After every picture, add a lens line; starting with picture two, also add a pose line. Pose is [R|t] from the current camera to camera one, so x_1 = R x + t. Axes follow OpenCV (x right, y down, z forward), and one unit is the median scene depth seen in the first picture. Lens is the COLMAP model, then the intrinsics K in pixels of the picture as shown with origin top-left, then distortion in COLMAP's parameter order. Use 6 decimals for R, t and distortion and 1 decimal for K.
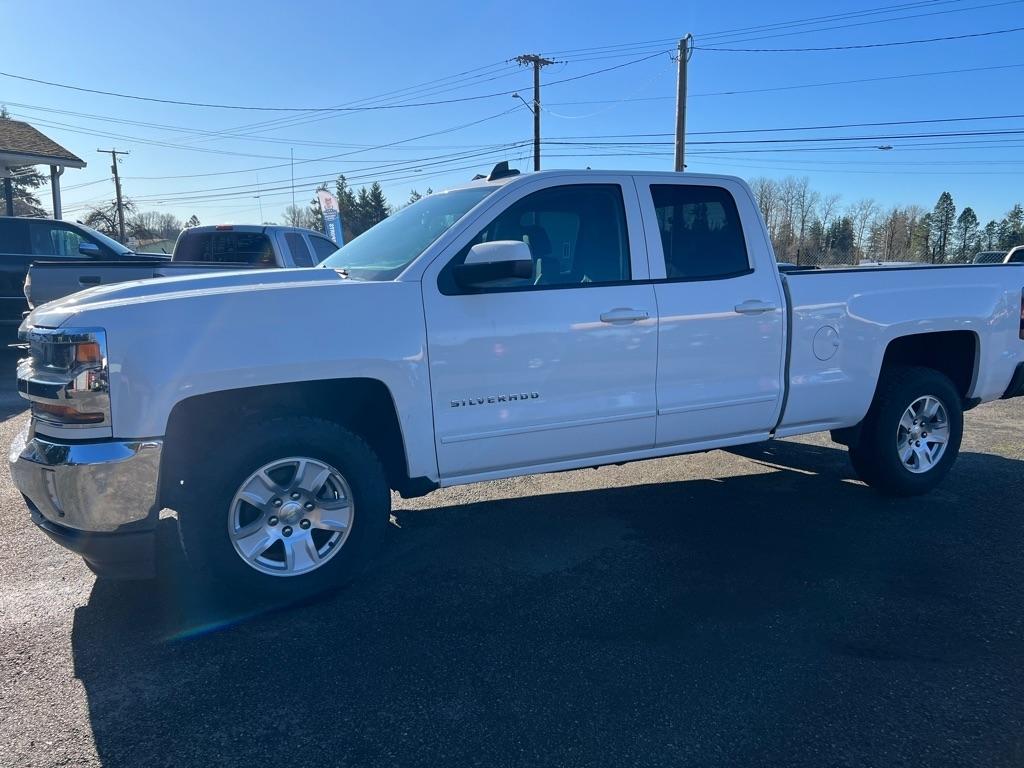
lens RADIAL K [[765.1, 0, 515.3], [0, 765.1, 377.4], [0, 0, 1]] dist [0.039477, -0.036728]
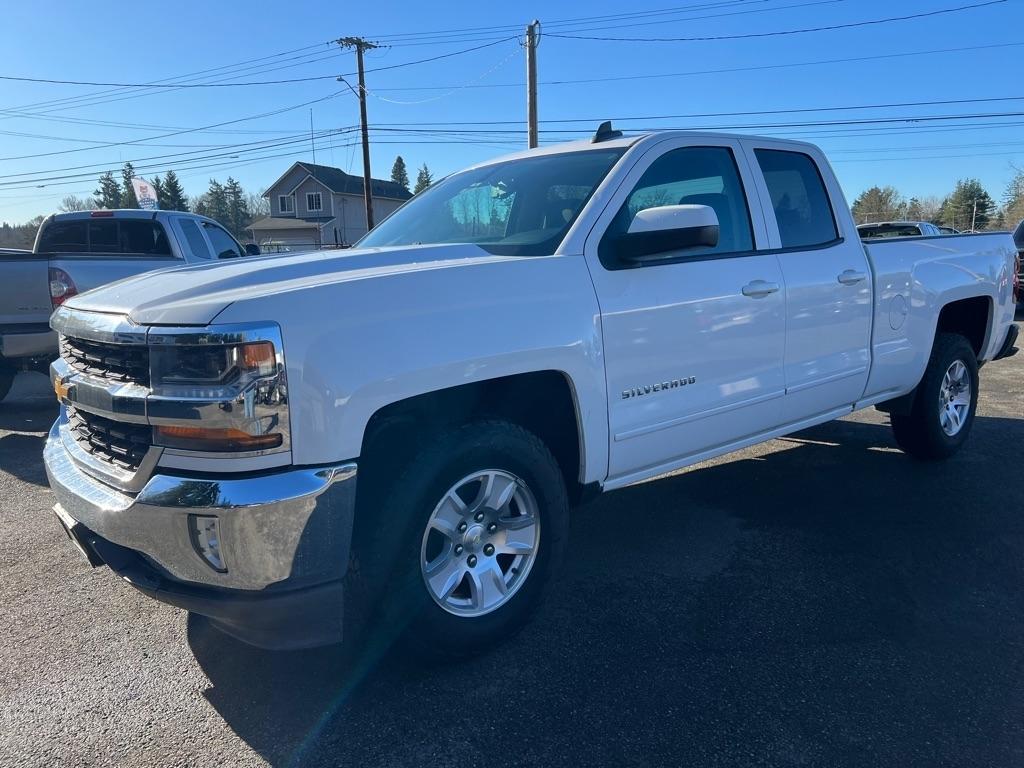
lens RADIAL K [[765.1, 0, 509.3], [0, 765.1, 376.5], [0, 0, 1]] dist [0.044020, -0.042006]
pose [[0.973736, -0.058732, 0.219973, -0.273517], [0.056283, 0.998263, 0.017388, -0.006044], [-0.220612, -0.004550, 0.975351, 0.122397]]
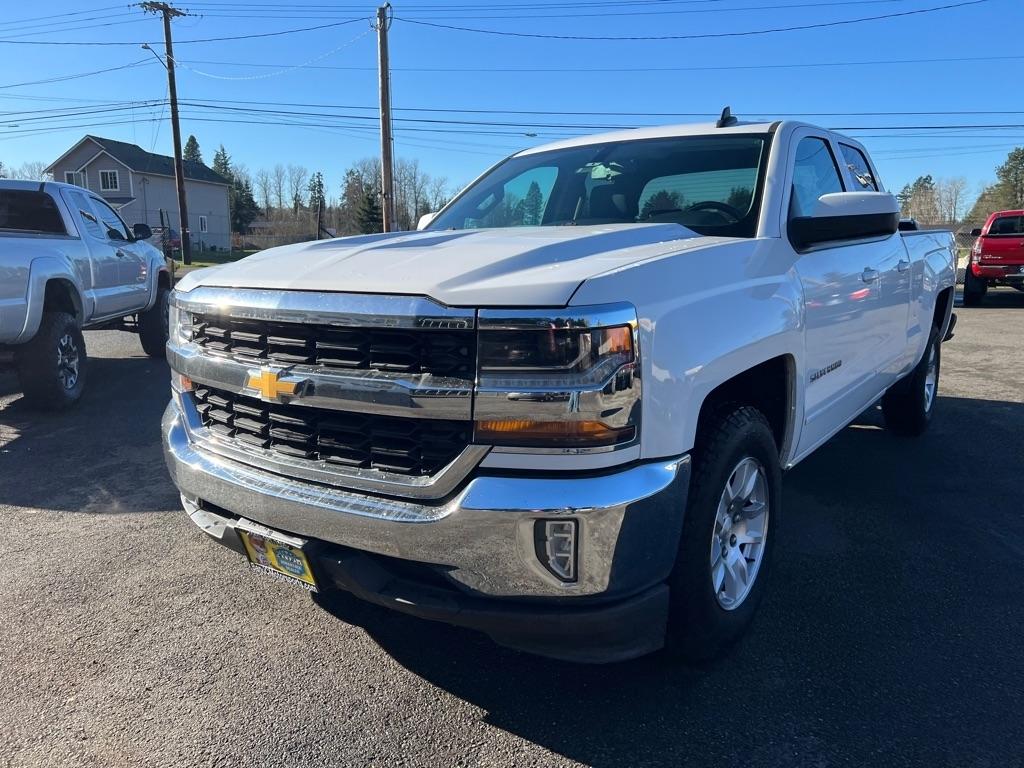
lens RADIAL K [[765.1, 0, 508.7], [0, 765.1, 376.4], [0, 0, 1]] dist [0.044020, -0.042006]
pose [[0.891396, -0.079789, 0.446148, -0.535732], [0.067977, 0.996783, 0.042449, -0.019672], [-0.448100, -0.007511, 0.893952, 0.250153]]
